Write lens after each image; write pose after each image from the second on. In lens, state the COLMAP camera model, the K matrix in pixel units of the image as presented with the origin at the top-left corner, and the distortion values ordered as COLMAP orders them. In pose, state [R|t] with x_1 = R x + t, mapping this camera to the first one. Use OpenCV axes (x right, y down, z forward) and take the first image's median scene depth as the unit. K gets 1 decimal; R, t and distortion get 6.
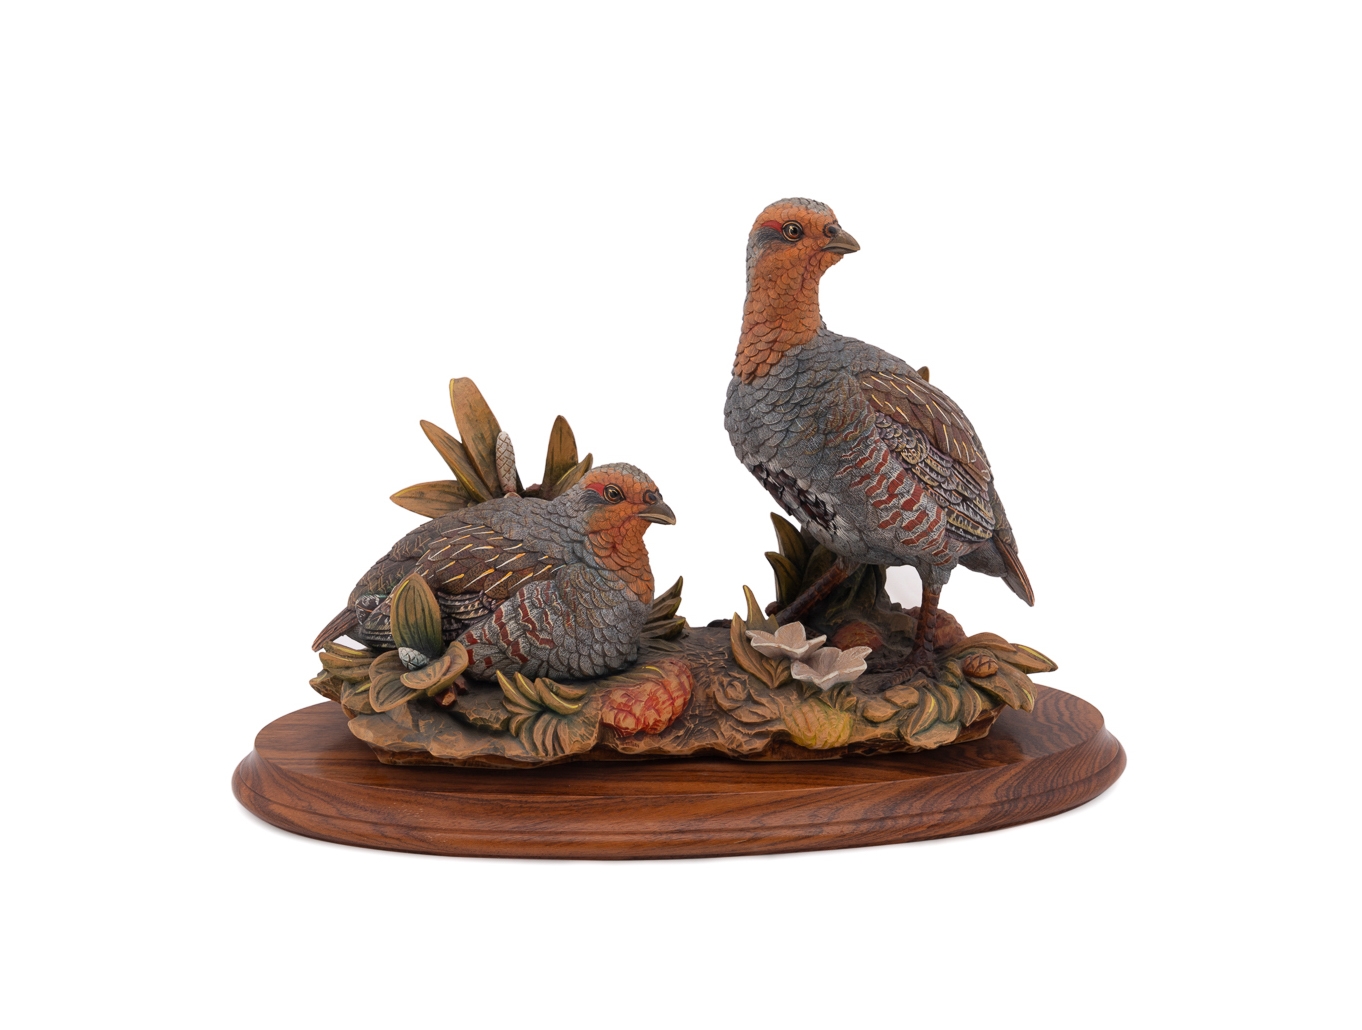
lens RADIAL K [[1509.0, 0, 693.7], [0, 1509.0, 521.8], [0, 0, 1]] dist [0.075653, 0.000000]
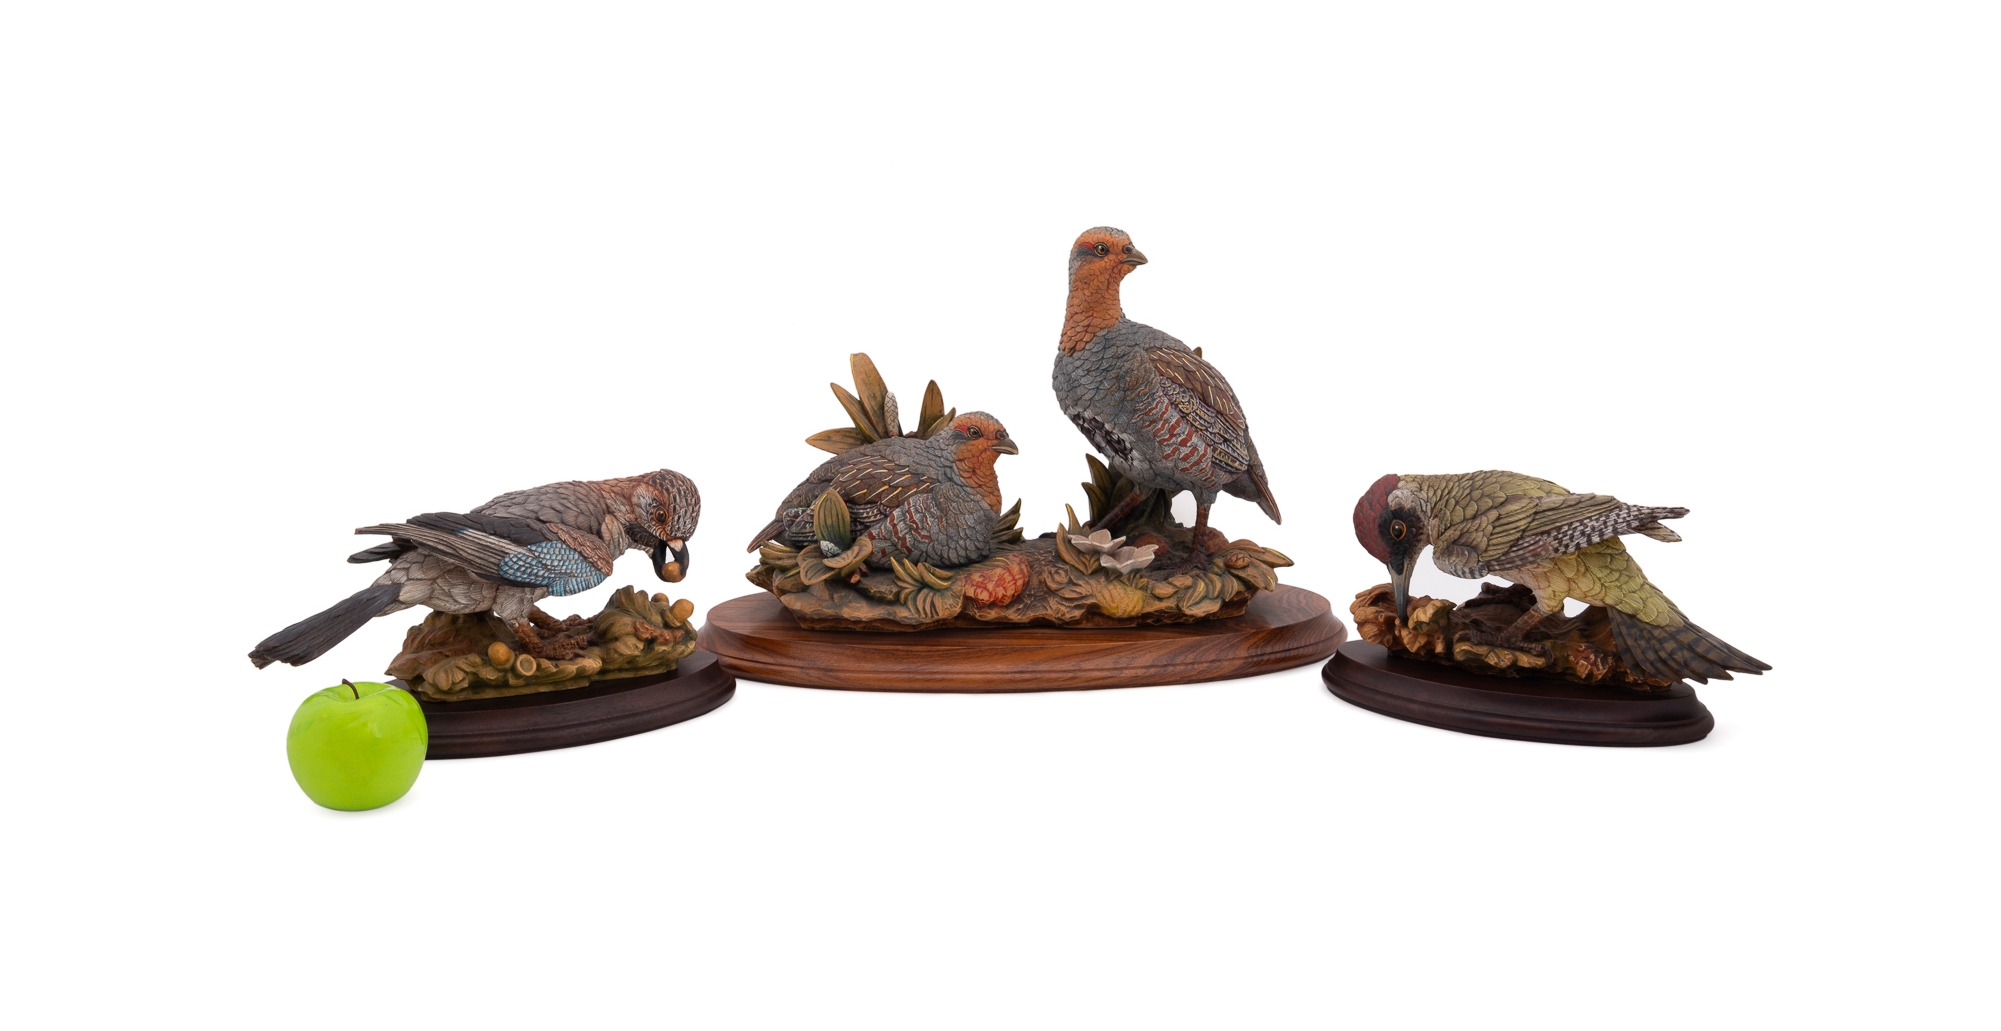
lens RADIAL K [[3029.4, 0, 994.8], [0, 3029.4, 512.1], [0, 0, 1]] dist [0.000964, 0.000000]
pose [[0.999779, 0.004736, 0.020459, -0.090148], [-0.003011, 0.996500, -0.083538, 0.287439], [-0.020783, 0.083458, 0.996295, -1.783483]]
